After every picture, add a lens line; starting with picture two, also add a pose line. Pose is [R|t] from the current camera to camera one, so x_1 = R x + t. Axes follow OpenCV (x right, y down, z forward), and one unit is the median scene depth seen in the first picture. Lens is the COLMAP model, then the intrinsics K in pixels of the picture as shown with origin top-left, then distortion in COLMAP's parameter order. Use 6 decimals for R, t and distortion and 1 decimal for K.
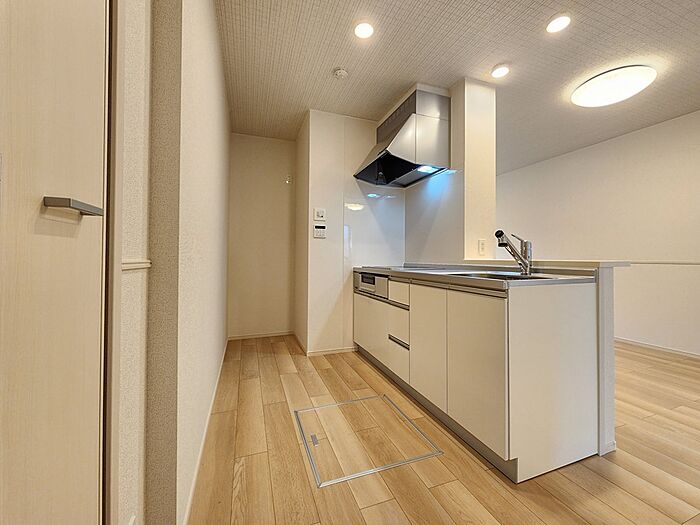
lens RADIAL K [[284.6, 0, 350.7], [0, 284.6, 261.0], [0, 0, 1]] dist [-0.001693, -0.000339]
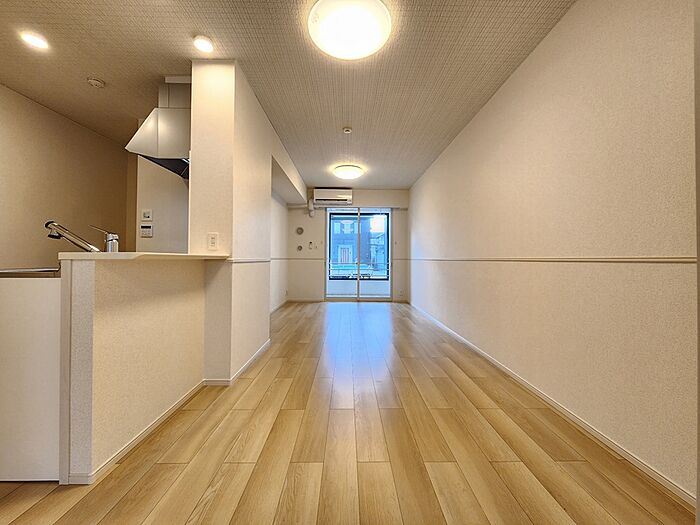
lens RADIAL K [[284.6, 0, 350.7], [0, 284.6, 259.0], [0, 0, 1]] dist [-0.001693, -0.000339]
pose [[0.944080, -0.004851, -0.329682, 0.981977], [0.000931, 0.999927, -0.012047, 0.015772], [0.329716, 0.011067, 0.944015, 0.244392]]
